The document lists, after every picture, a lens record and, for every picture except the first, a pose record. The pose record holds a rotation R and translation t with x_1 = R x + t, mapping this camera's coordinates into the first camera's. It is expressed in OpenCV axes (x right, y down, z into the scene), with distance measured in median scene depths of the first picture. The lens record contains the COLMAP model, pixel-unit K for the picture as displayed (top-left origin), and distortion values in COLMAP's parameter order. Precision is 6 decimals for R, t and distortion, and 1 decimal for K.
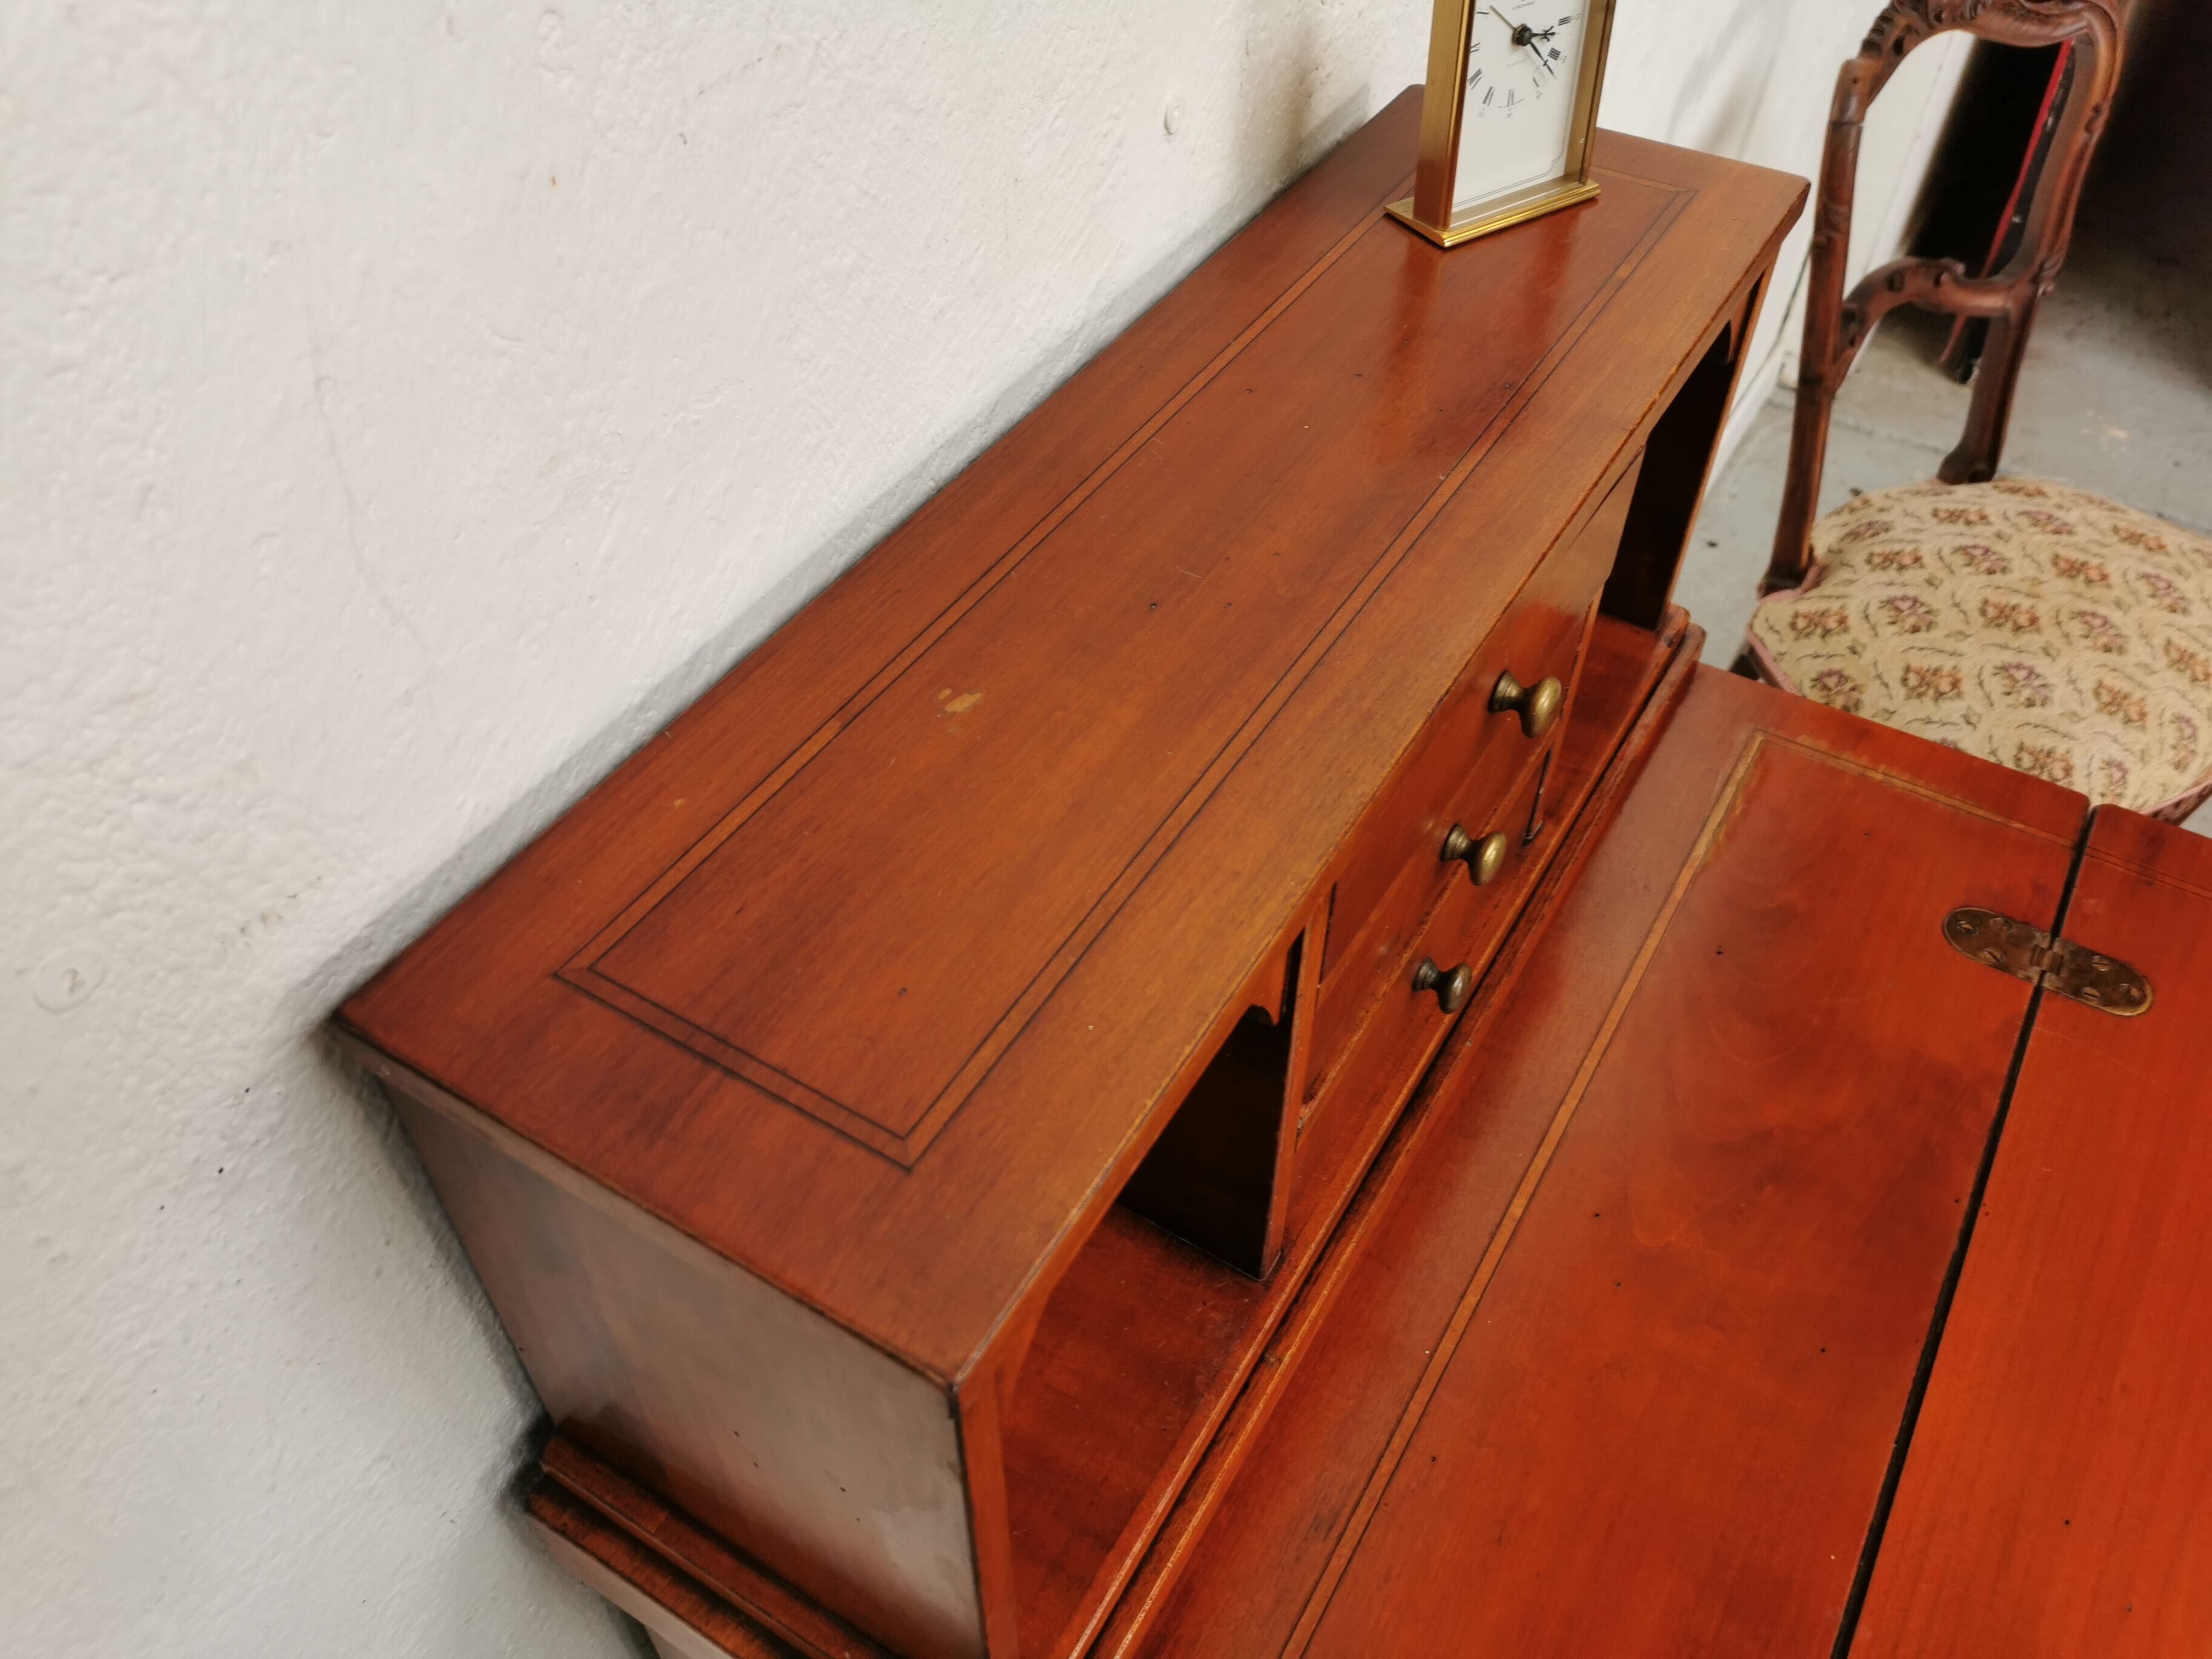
lens RADIAL K [[1713.6, 0, 1110.6], [0, 1713.6, 830.3], [0, 0, 1]] dist [0.054036, -0.058794]
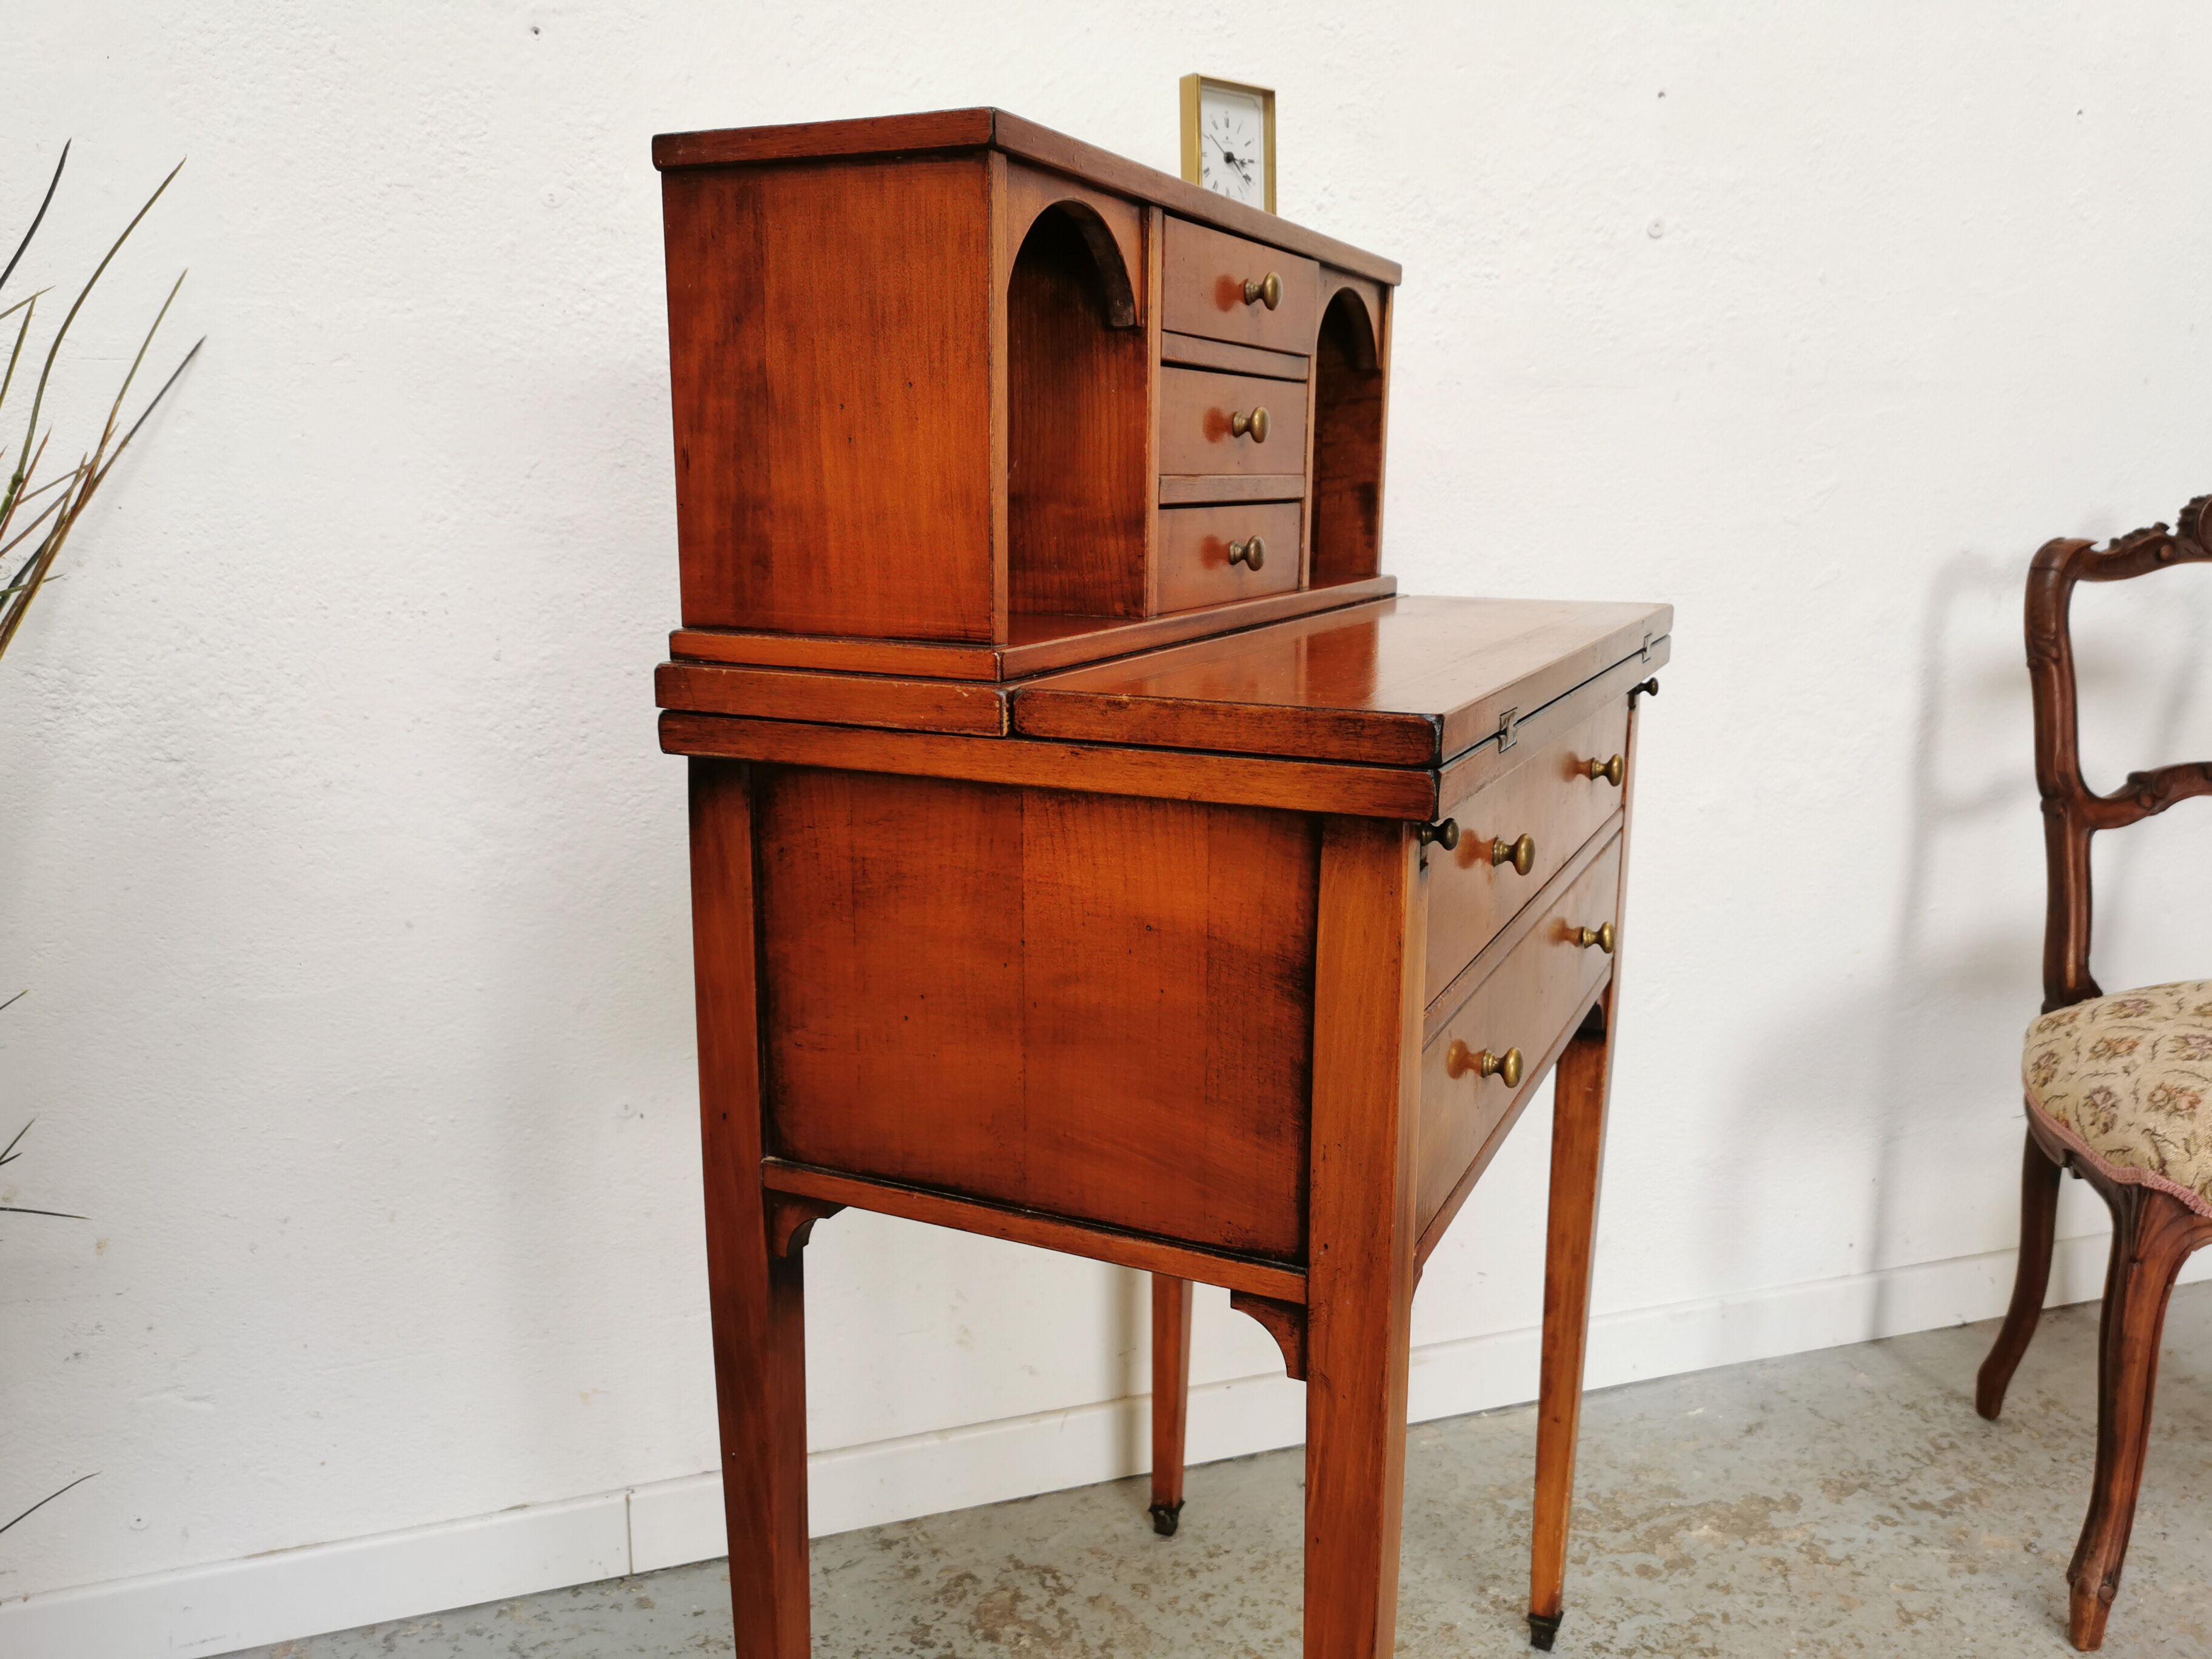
lens RADIAL K [[1711.4, 0, 1111.5], [0, 1711.4, 830.8], [0, 0, 1]] dist [0.057636, -0.067060]
pose [[0.760171, 0.127077, -0.637175, 1.240850], [-0.465725, 0.790380, -0.397994, 0.920496], [0.453035, 0.599292, 0.660007, -0.009275]]
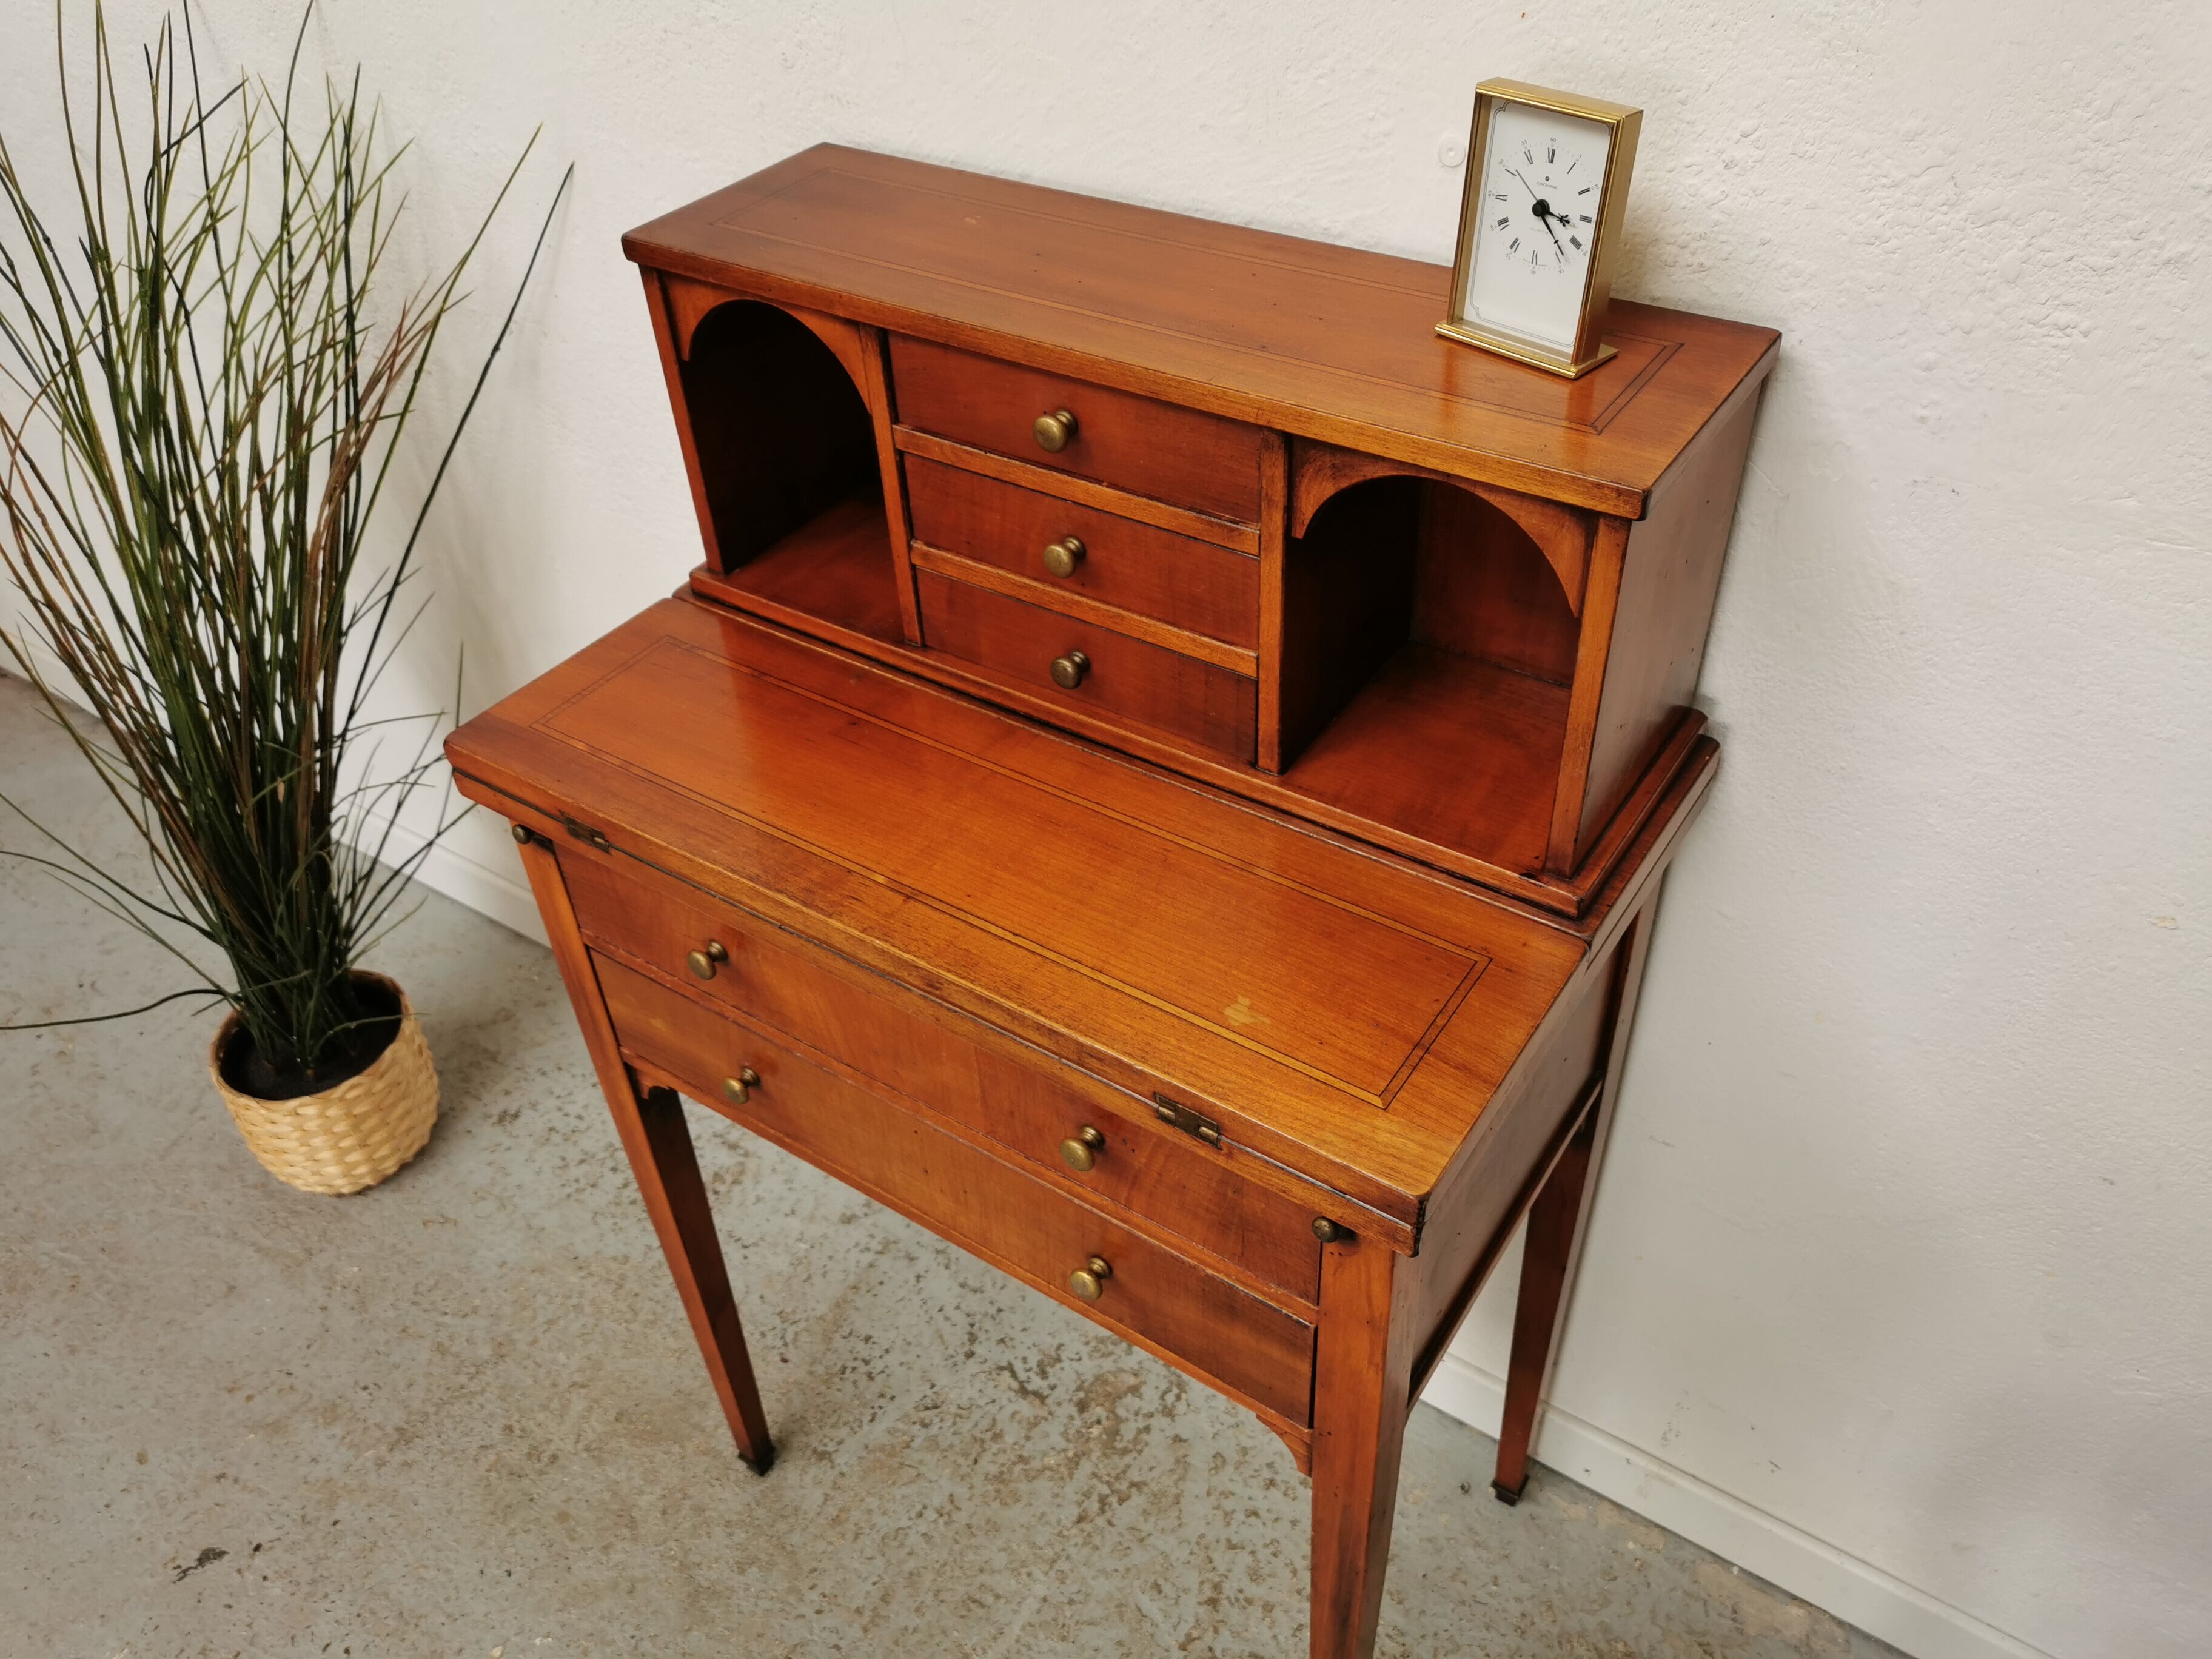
lens RADIAL K [[1713.6, 0, 1110.6], [0, 1713.6, 830.3], [0, 0, 1]] dist [0.054036, -0.058794]
pose [[-0.047808, 0.639421, -0.767369, 1.247254], [-0.686366, 0.537112, 0.490318, -0.515225], [0.725683, 0.550138, 0.413198, 0.427440]]
